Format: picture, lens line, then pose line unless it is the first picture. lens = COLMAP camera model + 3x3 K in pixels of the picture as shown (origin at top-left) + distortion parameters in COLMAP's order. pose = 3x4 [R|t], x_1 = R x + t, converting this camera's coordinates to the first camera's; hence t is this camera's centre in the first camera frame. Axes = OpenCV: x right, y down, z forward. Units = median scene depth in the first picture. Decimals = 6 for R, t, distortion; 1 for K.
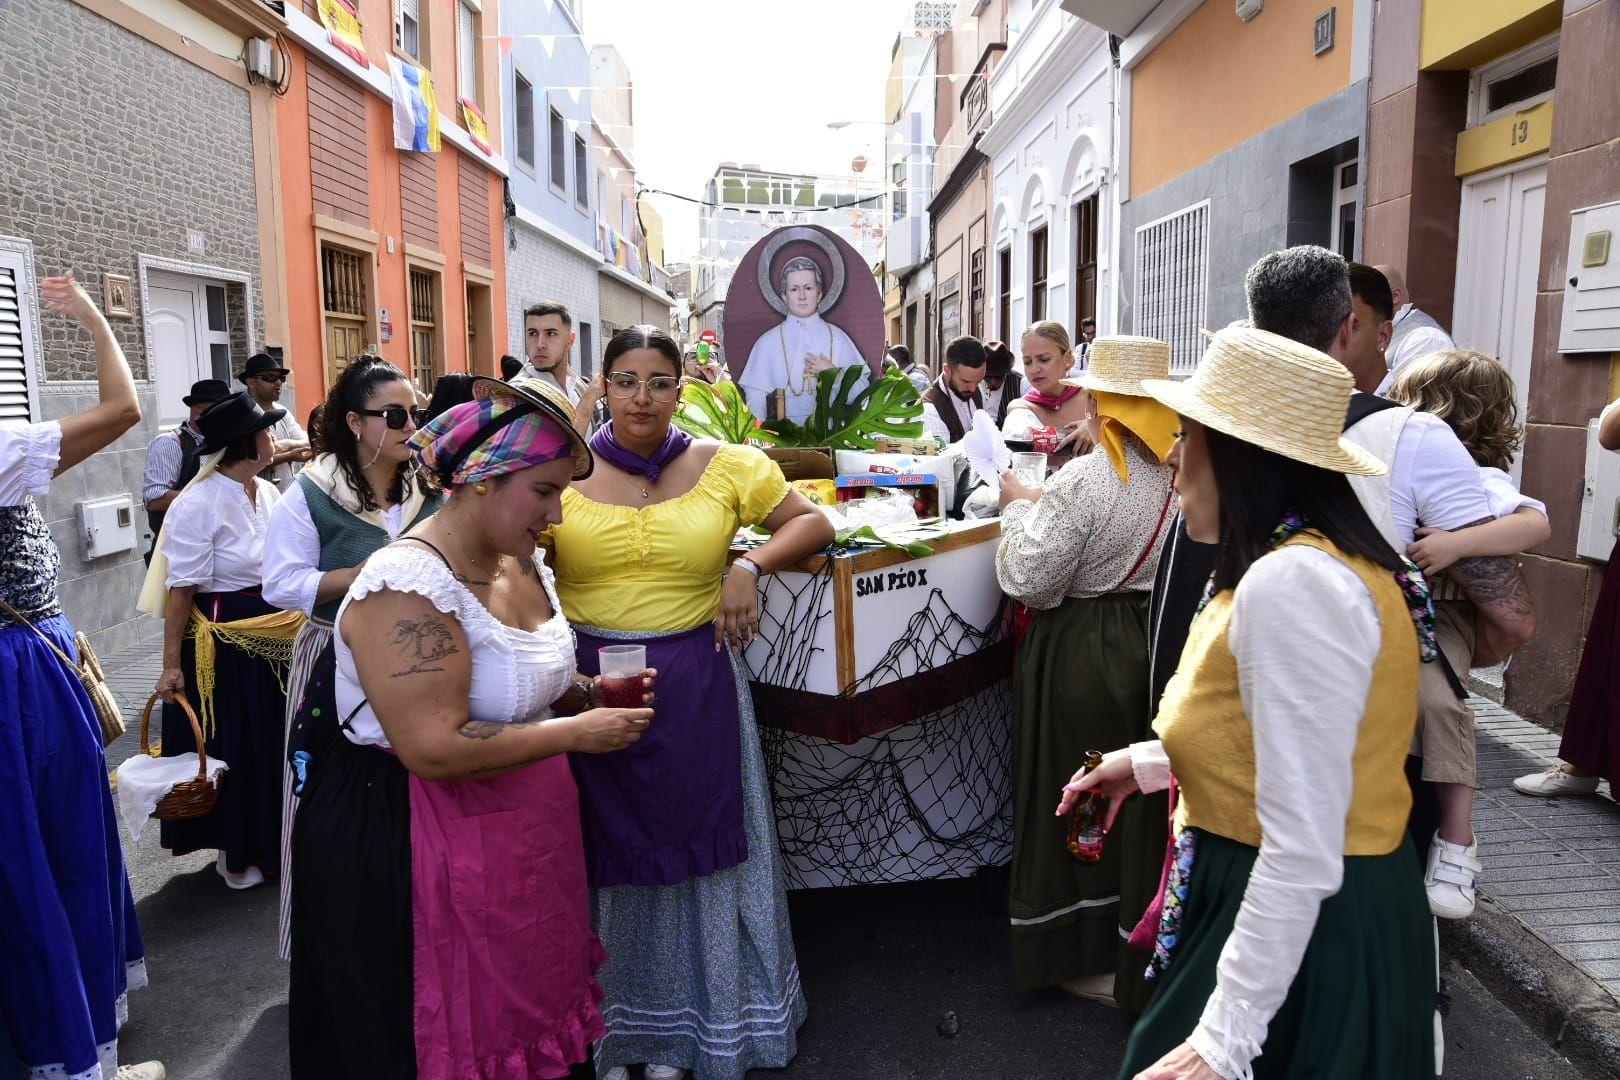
lens RADIAL K [[1104.6, 0, 806.3], [0, 1104.6, 549.9], [0, 0, 1]] dist [-0.124087, 0.075668]
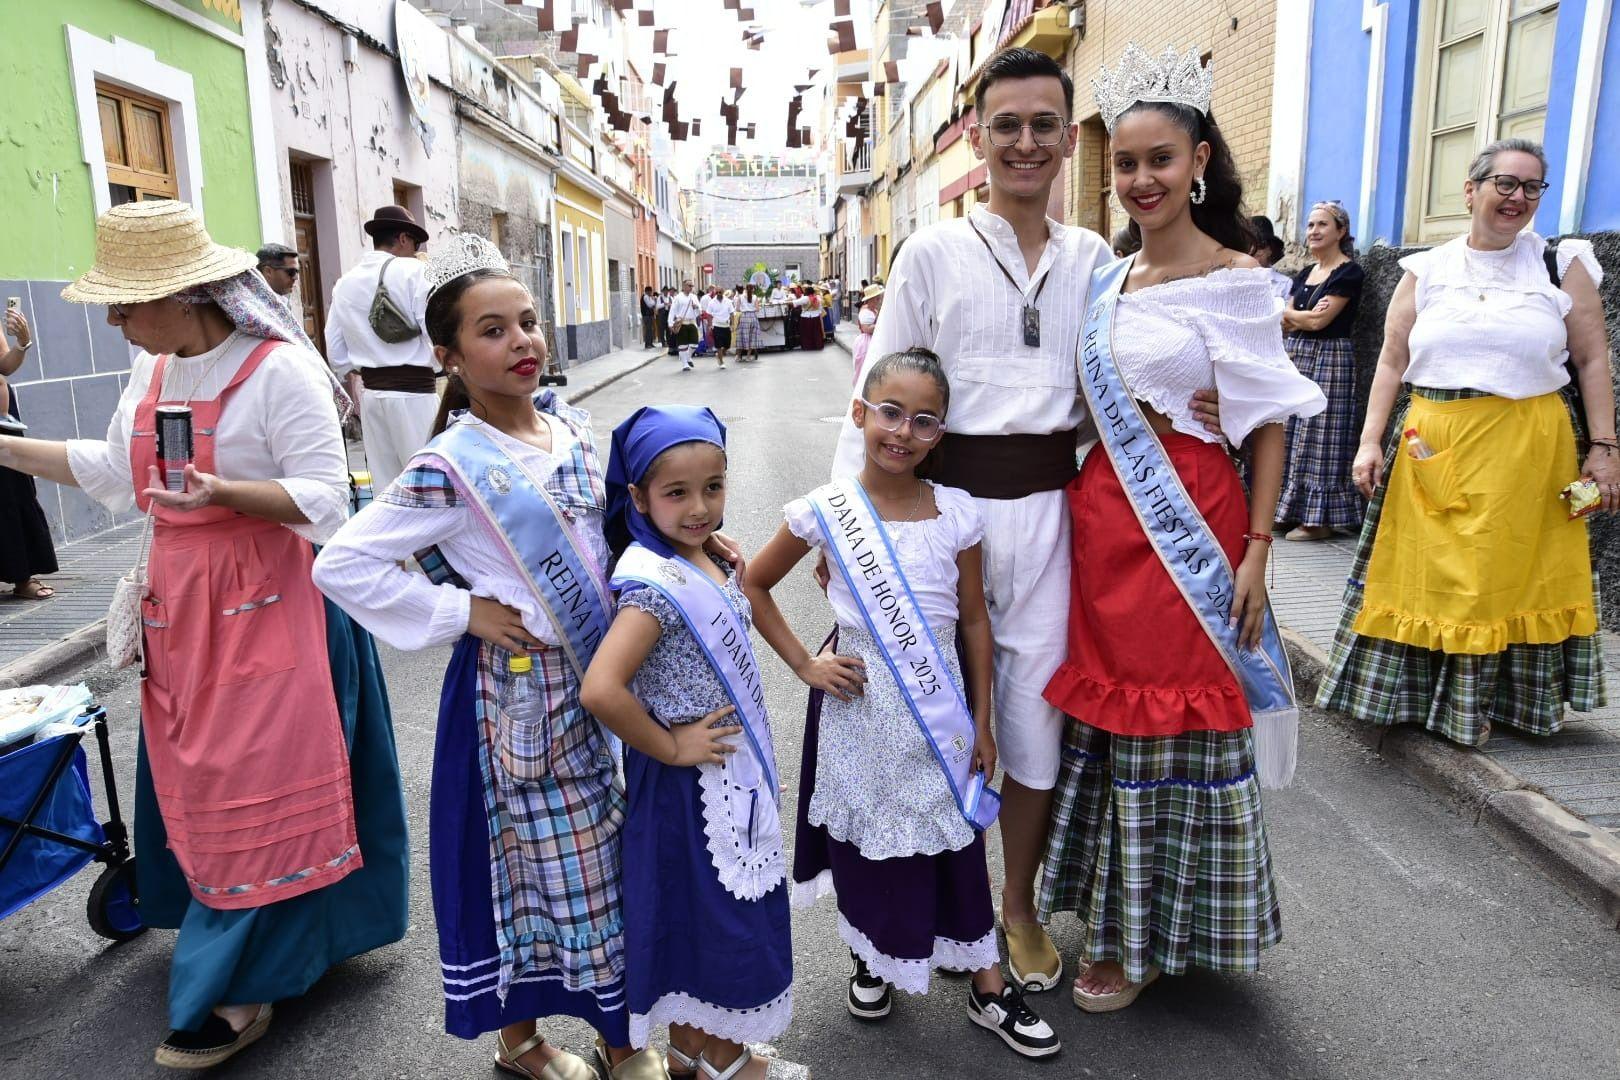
lens RADIAL K [[1210.2, 0, 796.2], [0, 1210.2, 552.4], [0, 0, 1]] dist [-0.059744, 0.041991]
pose [[0.999781, -0.017174, 0.011918, 0.022237], [0.016542, 0.998550, 0.051226, 0.649634], [-0.012780, -0.051017, 0.998616, -3.905837]]
